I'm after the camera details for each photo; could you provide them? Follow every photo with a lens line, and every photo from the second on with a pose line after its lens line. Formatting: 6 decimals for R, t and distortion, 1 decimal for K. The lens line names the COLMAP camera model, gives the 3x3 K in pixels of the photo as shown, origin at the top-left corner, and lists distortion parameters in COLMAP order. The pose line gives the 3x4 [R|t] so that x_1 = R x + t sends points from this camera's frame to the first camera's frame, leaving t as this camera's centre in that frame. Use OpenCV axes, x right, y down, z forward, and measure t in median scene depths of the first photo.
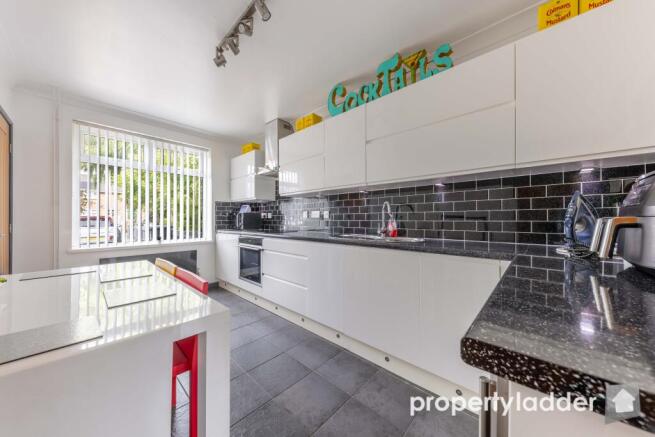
lens RADIAL K [[223.1, 0, 322.4], [0, 223.1, 217.9], [0, 0, 1]] dist [-0.000579, -0.000071]
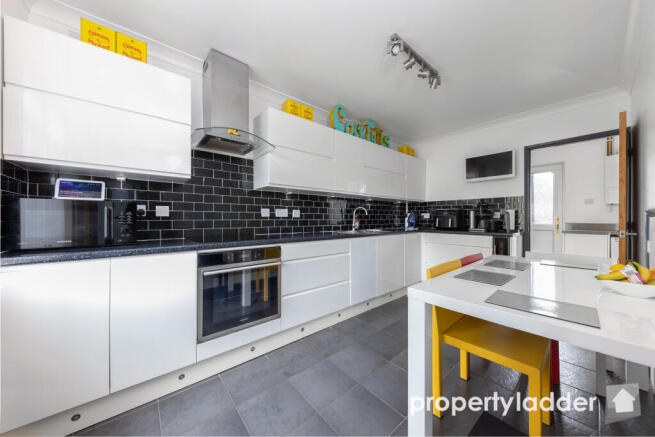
lens RADIAL K [[223.1, 0, 322.4], [0, 223.1, 217.9], [0, 0, 1]] dist [-0.000579, -0.000071]
pose [[0.124607, 0.002129, 0.992204, -1.120575], [-0.009458, 0.999955, -0.000958, 0.003585], [-0.992161, -0.009265, 0.124621, 0.939481]]
